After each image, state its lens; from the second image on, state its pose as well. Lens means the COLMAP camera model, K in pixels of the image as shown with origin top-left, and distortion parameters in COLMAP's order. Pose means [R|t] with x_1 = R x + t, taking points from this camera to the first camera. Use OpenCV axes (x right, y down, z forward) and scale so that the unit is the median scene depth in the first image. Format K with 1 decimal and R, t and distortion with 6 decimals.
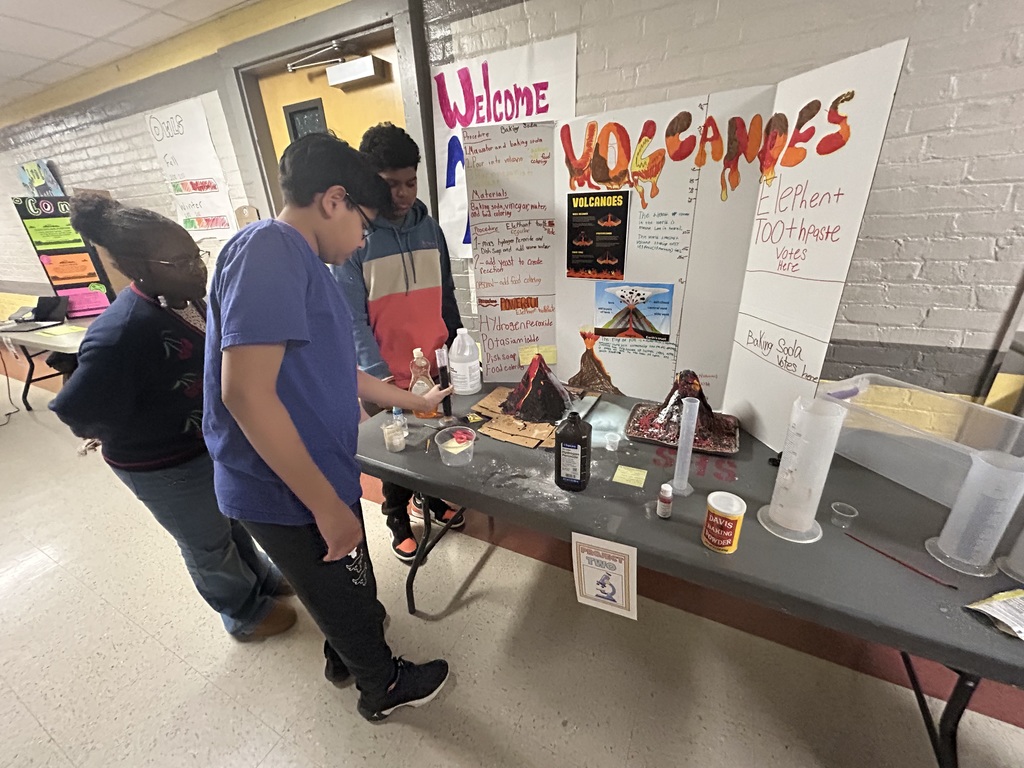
lens RADIAL K [[413.5, 0, 509.4], [0, 413.5, 383.7], [0, 0, 1]] dist [-0.000748, 0.002189]
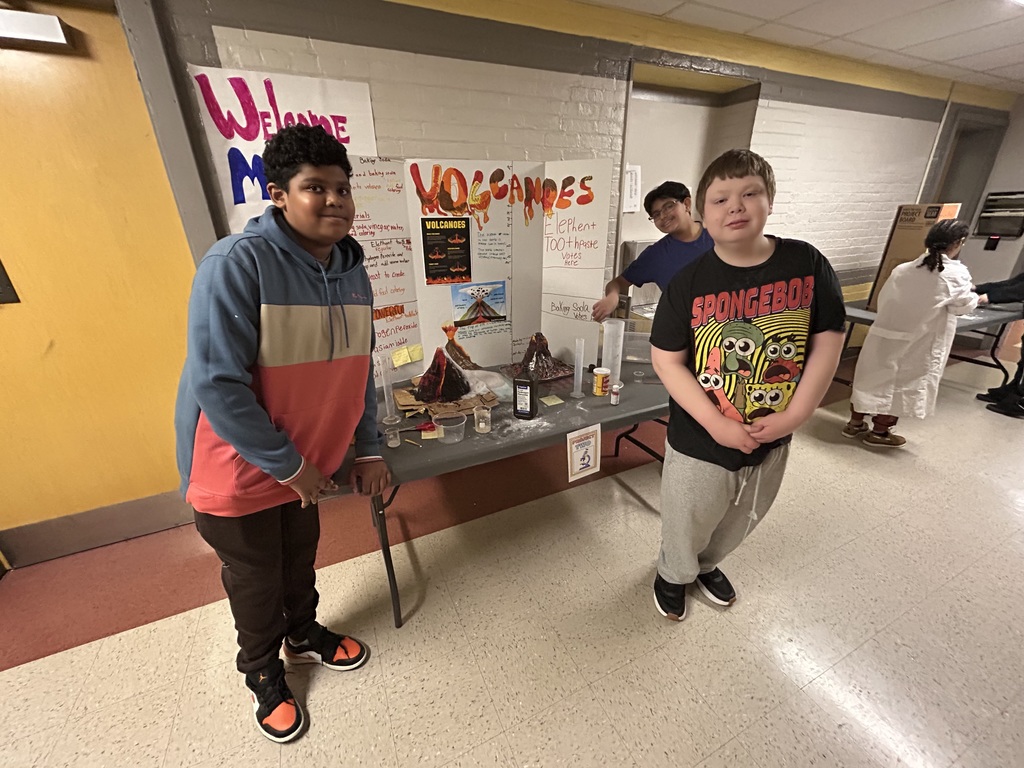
lens RADIAL K [[413.5, 0, 509.7], [0, 413.5, 385.3], [0, 0, 1]] dist [-0.000748, 0.002189]
pose [[0.613839, -0.270346, 0.741697, -0.760506], [0.297044, 0.949583, 0.100282, -0.027275], [-0.731414, 0.158760, 0.663196, 0.061759]]
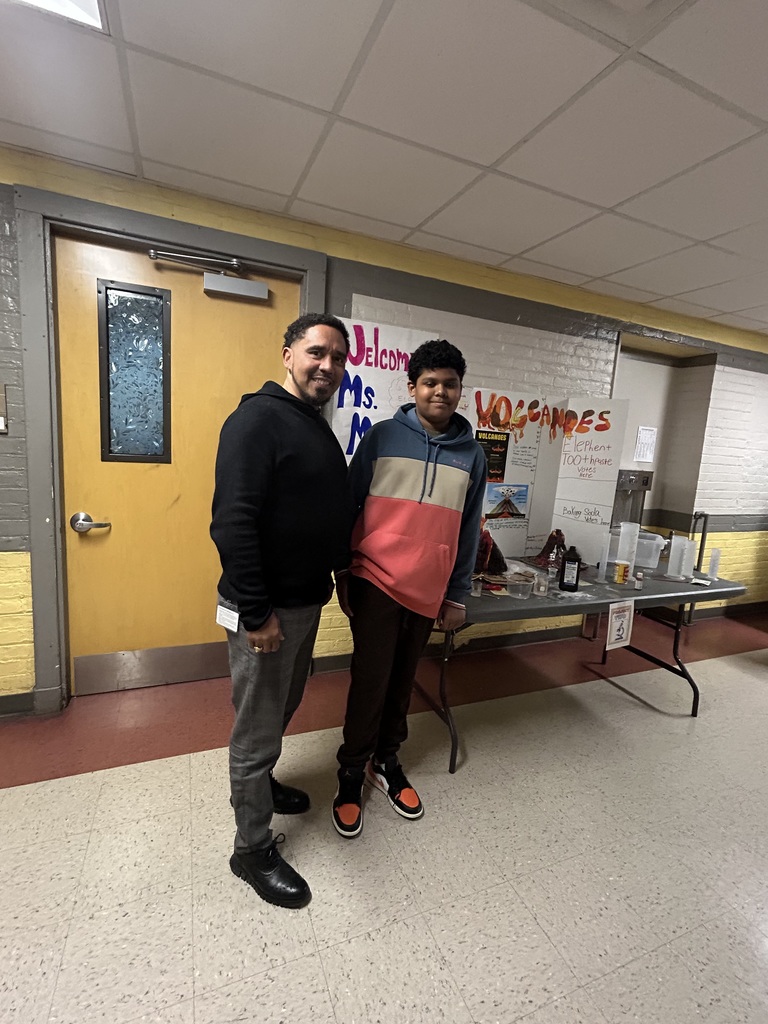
lens RADIAL K [[473.4, 0, 381.6], [0, 473.4, 509.6], [0, 0, 1]] dist [-0.002545, 0.001181]
pose [[0.641135, -0.021379, 0.767130, -1.503907], [0.207248, 0.967294, -0.146253, 0.027283], [-0.738914, 0.252754, 0.624597, 0.214706]]
